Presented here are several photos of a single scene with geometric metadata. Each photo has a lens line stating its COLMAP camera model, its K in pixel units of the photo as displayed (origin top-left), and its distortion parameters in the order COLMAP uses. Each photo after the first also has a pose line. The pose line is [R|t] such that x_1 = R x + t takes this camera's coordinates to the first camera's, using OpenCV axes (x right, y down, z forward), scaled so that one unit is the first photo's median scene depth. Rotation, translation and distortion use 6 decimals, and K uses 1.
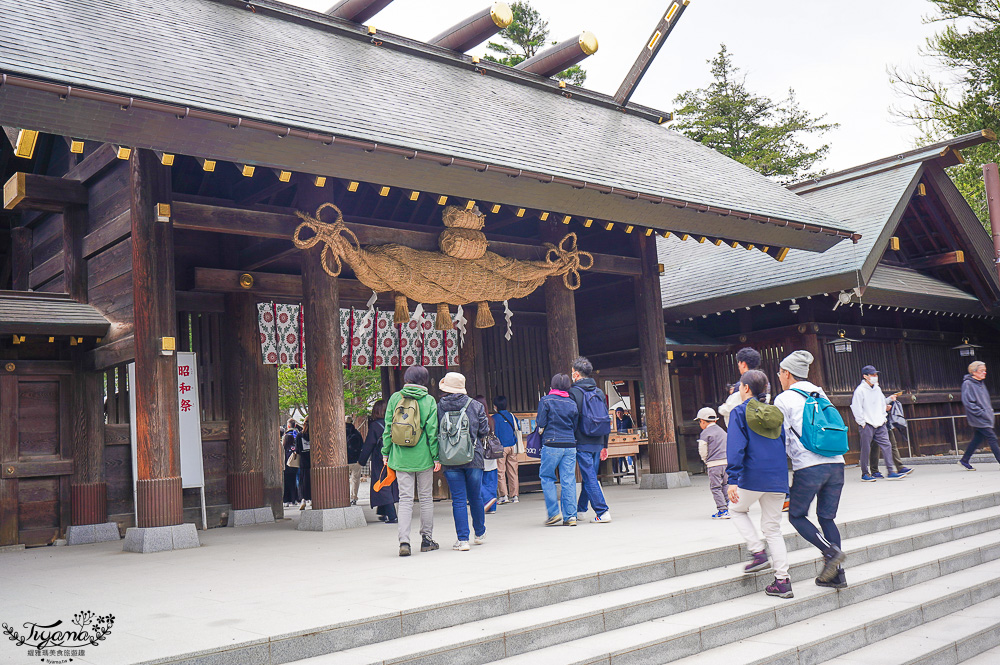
lens RADIAL K [[961.9, 0, 500.0], [0, 961.9, 332.5], [0, 0, 1]] dist [-0.000274, -0.001448]
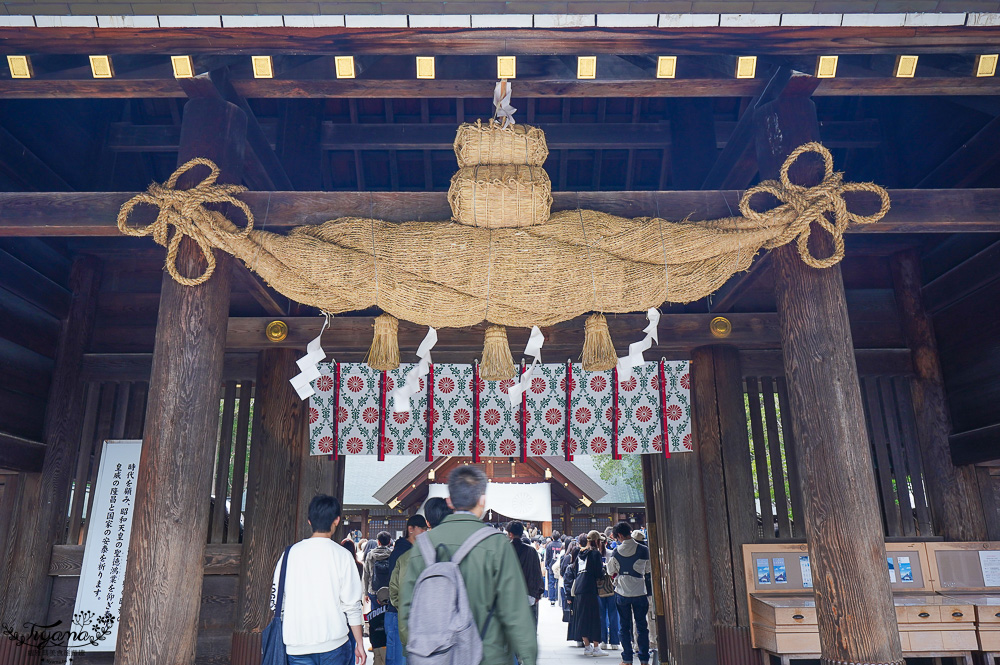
lens RADIAL K [[749.2, 0, 500.0], [0, 749.2, 332.5], [0, 0, 1]] dist [-0.002366, -0.001822]
pose [[0.758574, -0.123503, -0.639775, 0.185384], [0.038331, 0.988630, -0.145398, 0.028849], [0.650458, 0.085772, 0.754684, 0.683554]]
